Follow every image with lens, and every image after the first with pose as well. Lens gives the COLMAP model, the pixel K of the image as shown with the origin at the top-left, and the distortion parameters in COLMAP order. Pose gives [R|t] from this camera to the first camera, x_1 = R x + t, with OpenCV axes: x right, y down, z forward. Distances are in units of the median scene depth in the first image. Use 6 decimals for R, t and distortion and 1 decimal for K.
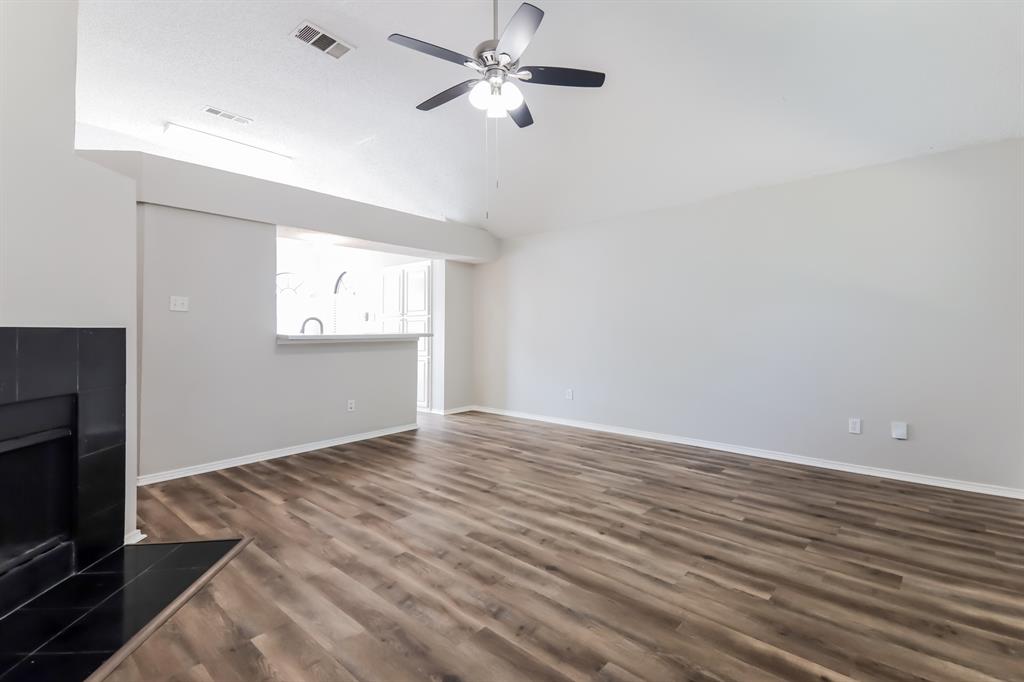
lens RADIAL K [[455.6, 0, 520.6], [0, 455.6, 332.9], [0, 0, 1]] dist [0.116420, -0.060175]
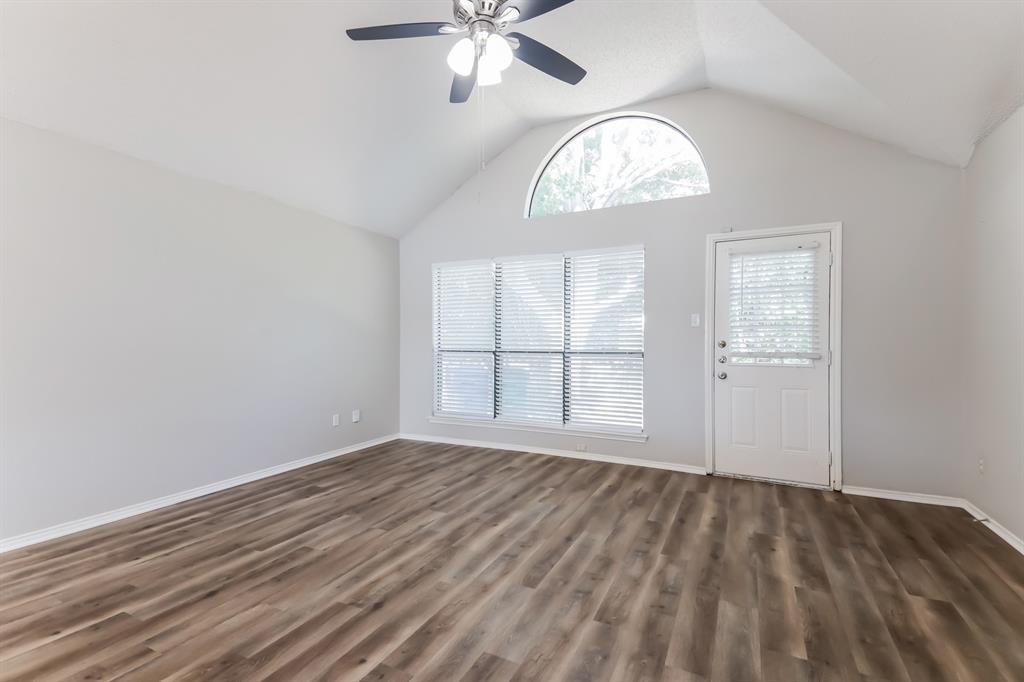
lens RADIAL K [[455.6, 0, 520.6], [0, 455.6, 332.9], [0, 0, 1]] dist [0.116420, -0.060175]
pose [[-0.264635, 0.029588, 0.963895, -0.922256], [0.004188, 0.999555, -0.029533, 0.001215], [-0.964339, -0.003778, -0.264642, 1.226941]]
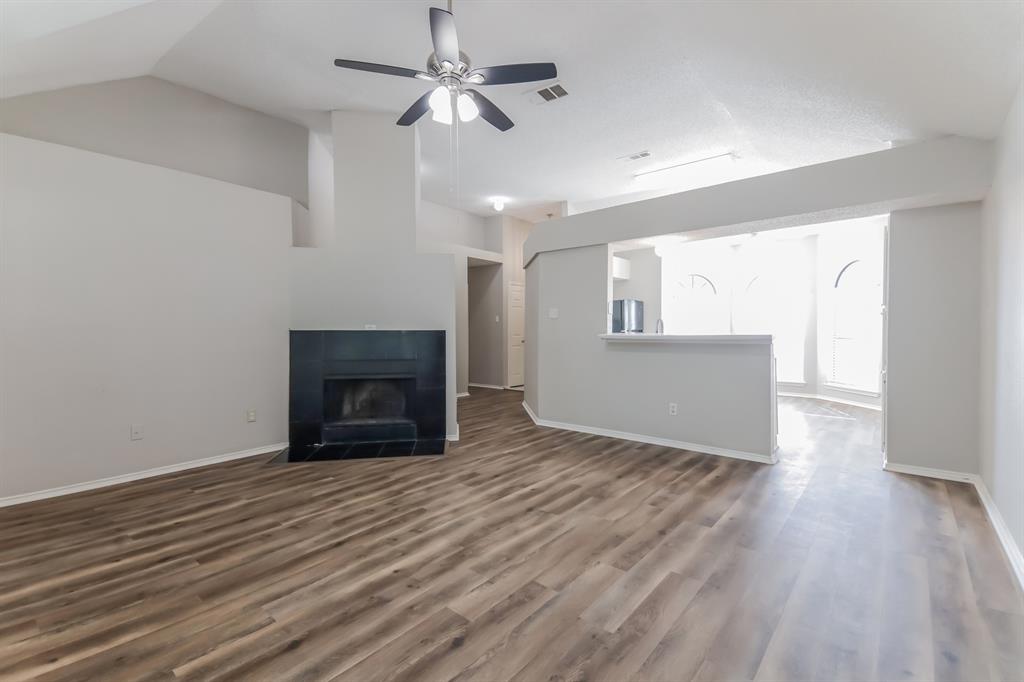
lens RADIAL K [[455.6, 0, 520.6], [0, 455.6, 332.9], [0, 0, 1]] dist [0.116420, -0.060175]
pose [[0.037214, 0.006823, -0.999284, 1.021221], [-0.002322, 0.999975, 0.006741, -0.007412], [0.999305, 0.002069, 0.037229, 1.180714]]
